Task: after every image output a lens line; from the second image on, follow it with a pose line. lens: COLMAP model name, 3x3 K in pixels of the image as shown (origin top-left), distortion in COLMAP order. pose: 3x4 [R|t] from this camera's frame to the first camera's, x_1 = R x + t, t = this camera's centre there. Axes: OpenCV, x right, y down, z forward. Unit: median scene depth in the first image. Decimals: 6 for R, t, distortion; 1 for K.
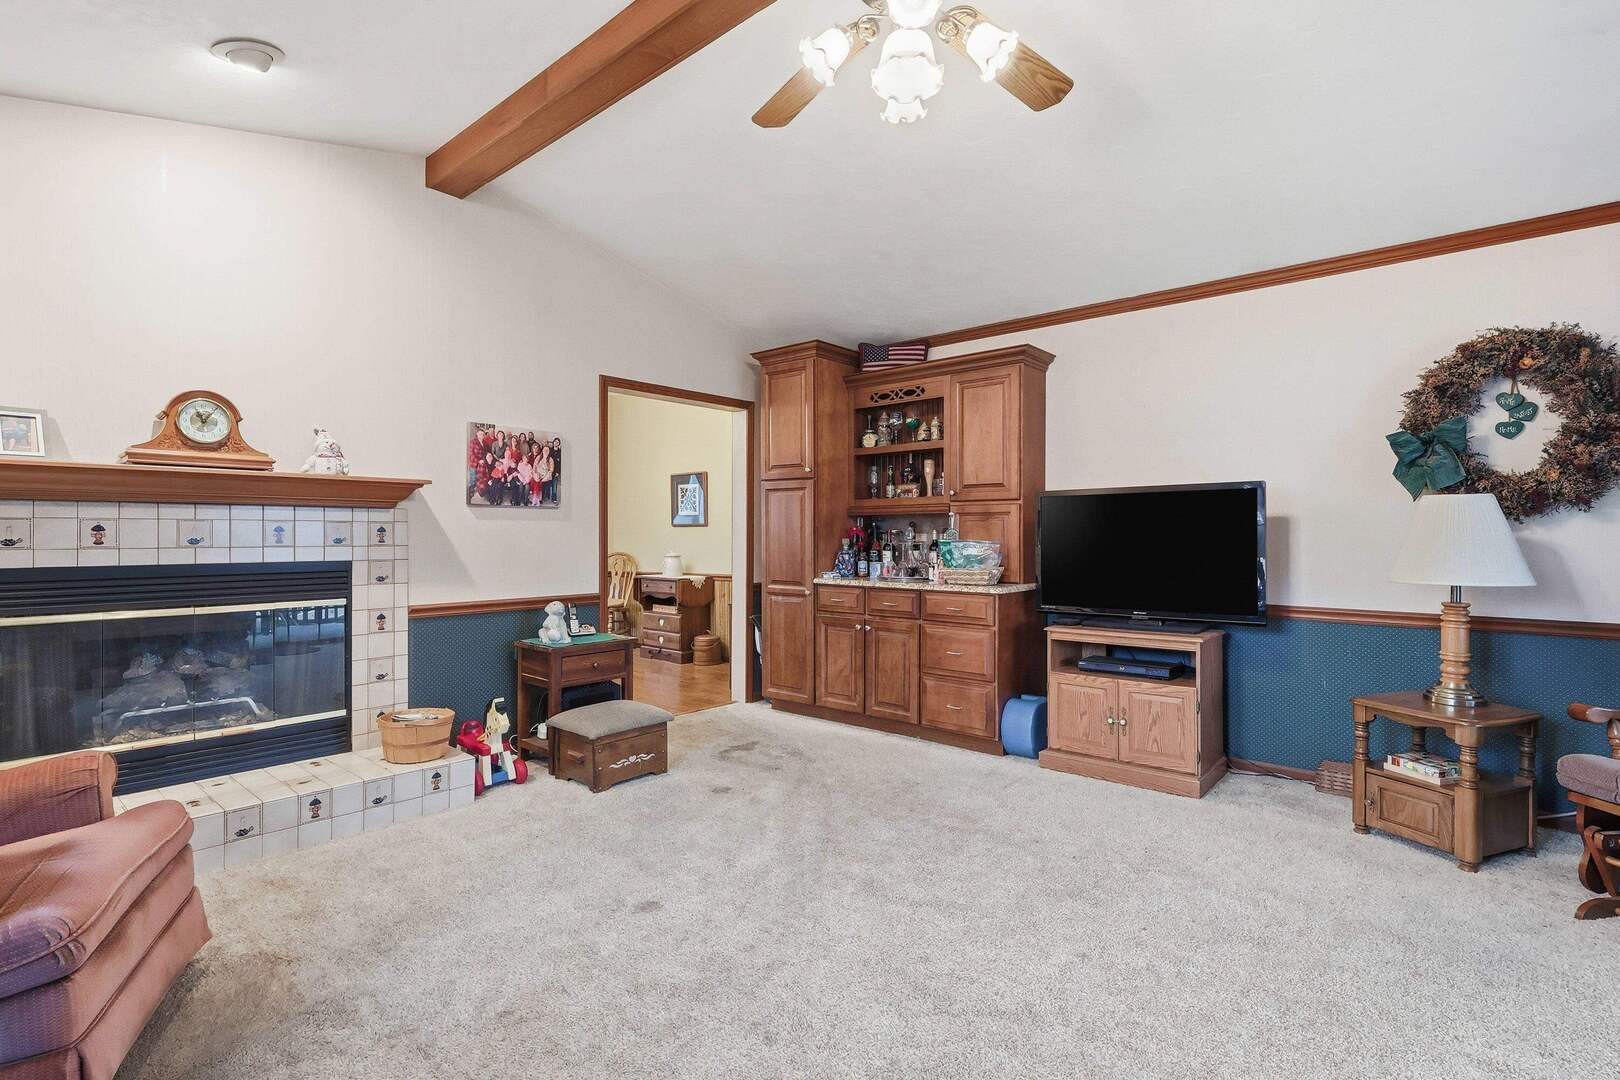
lens RADIAL K [[764.6, 0, 812.8], [0, 764.6, 522.4], [0, 0, 1]] dist [-0.001030, 0.000105]
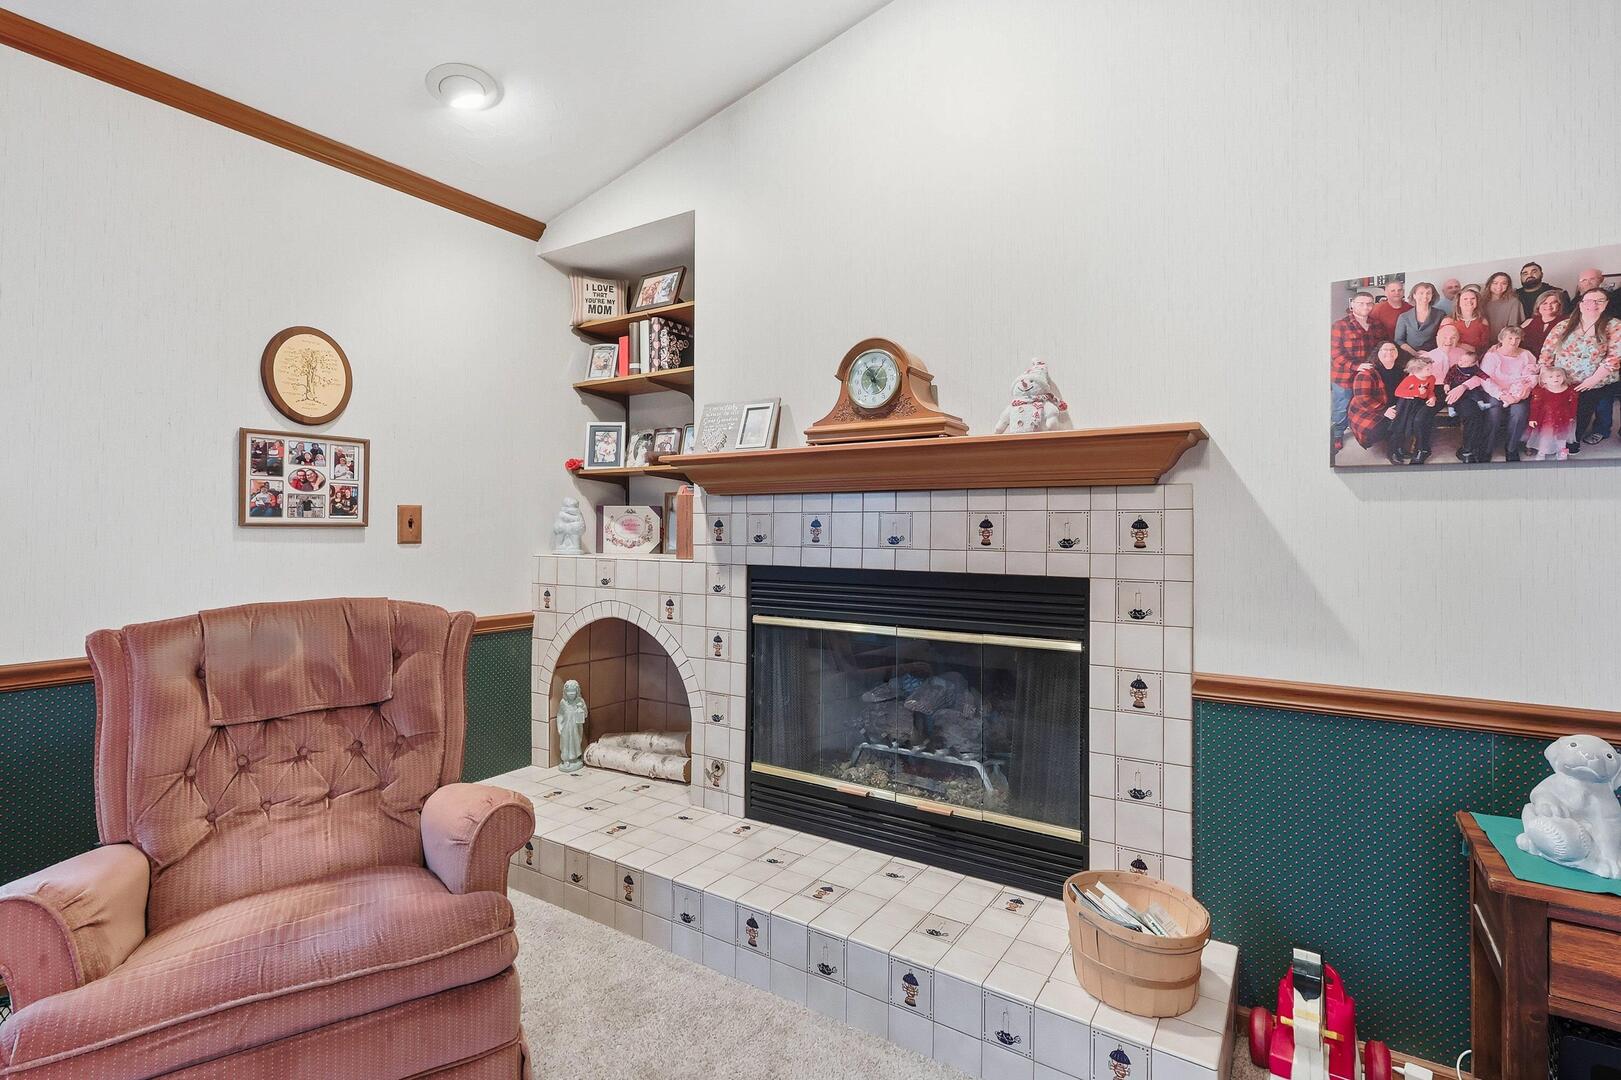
lens RADIAL K [[765.1, 0, 813.3], [0, 765.1, 522.4], [0, 0, 1]] dist [-0.001030, 0.000105]
pose [[0.139778, -0.010383, -0.990129, -0.052039], [0.007393, 0.999928, -0.009442, 0.011118], [0.990155, -0.006000, 0.139844, 0.665174]]
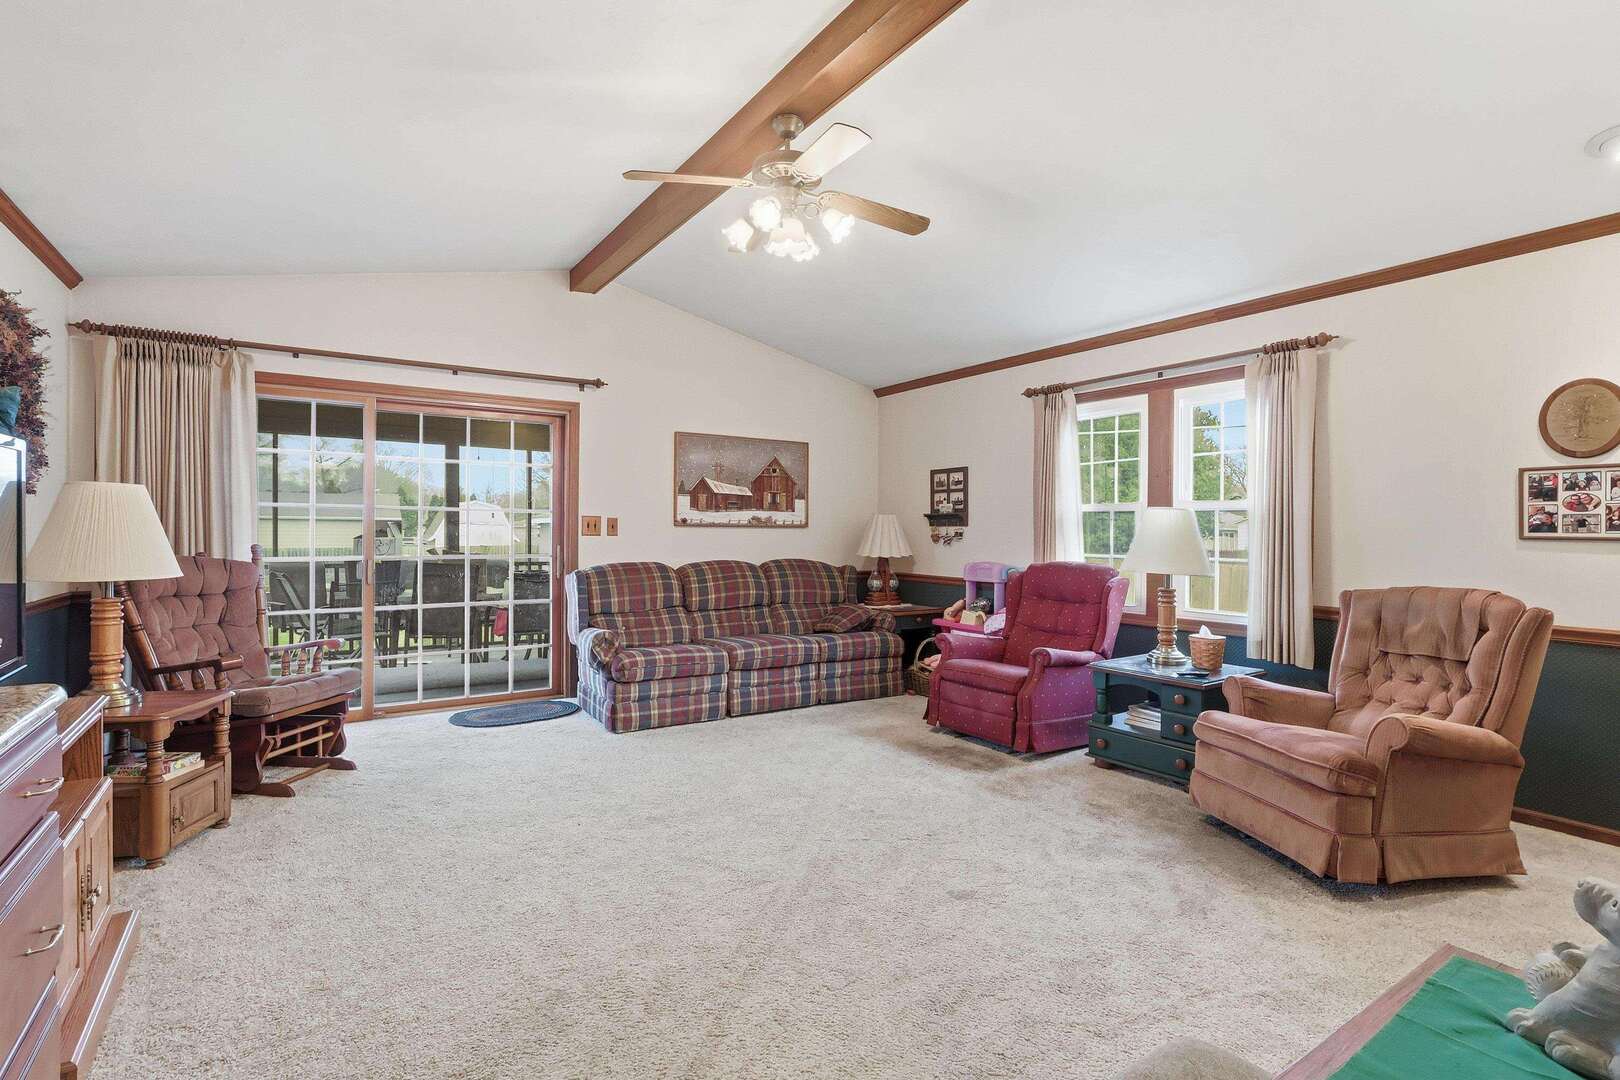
lens RADIAL K [[774.3, 0, 803.0], [0, 774.3, 532.9], [0, 0, 1]] dist [0.001176, -0.000309]
pose [[-0.958822, -0.011474, 0.283776, -0.205414], [-0.013516, 0.999895, -0.005239, 0.013314], [-0.283686, -0.008859, -0.958876, 1.369920]]
